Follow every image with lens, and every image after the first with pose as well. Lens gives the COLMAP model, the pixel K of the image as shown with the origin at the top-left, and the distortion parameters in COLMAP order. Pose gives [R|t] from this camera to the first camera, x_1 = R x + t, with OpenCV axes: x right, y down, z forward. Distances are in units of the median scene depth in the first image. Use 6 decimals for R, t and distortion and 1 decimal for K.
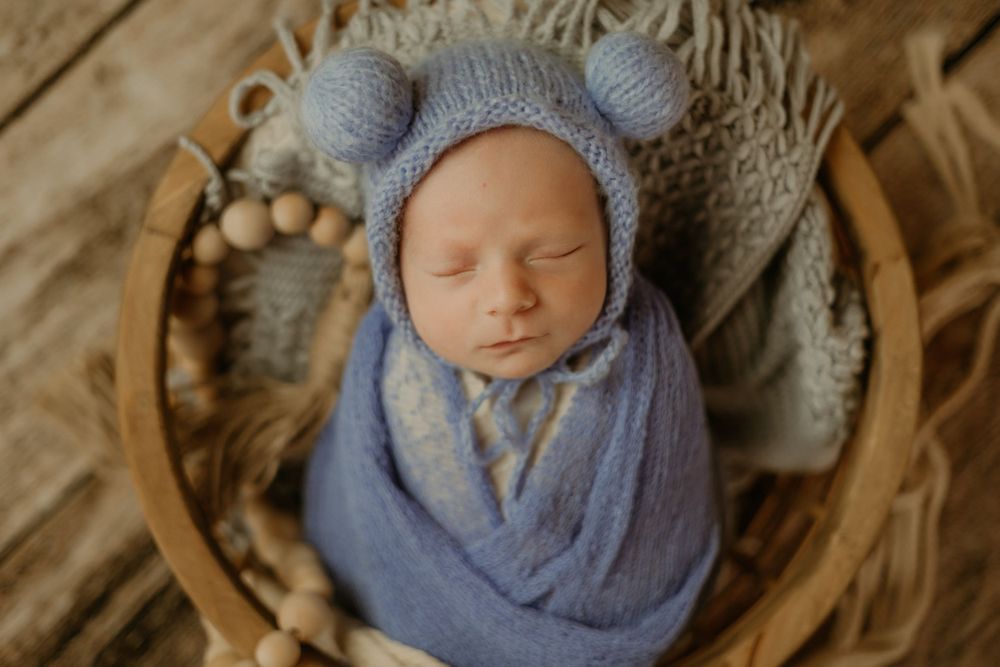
lens RADIAL K [[1761.0, 0, 500.0], [0, 1761.0, 333.5], [0, 0, 1]] dist [0.043092, 0.050431]
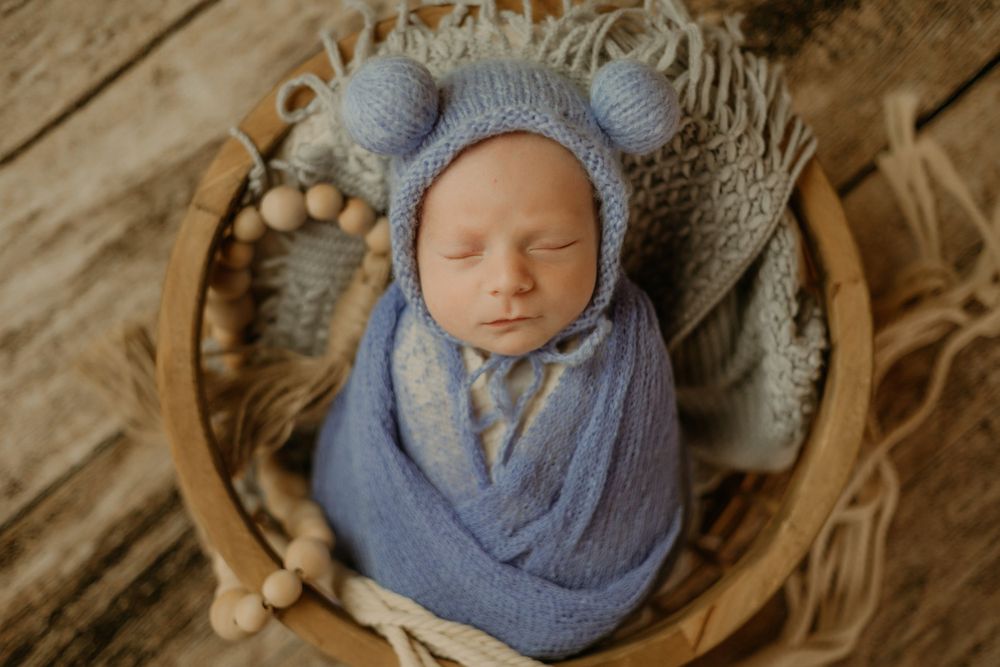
lens RADIAL K [[1761.0, 0, 500.0], [0, 1761.0, 333.5], [0, 0, 1]] dist [0.043092, 0.050431]
pose [[0.997447, 0.071381, -0.002158, 0.003209], [-0.071412, 0.996774, -0.036631, 0.050094], [-0.000463, 0.036692, 0.999327, -0.127796]]
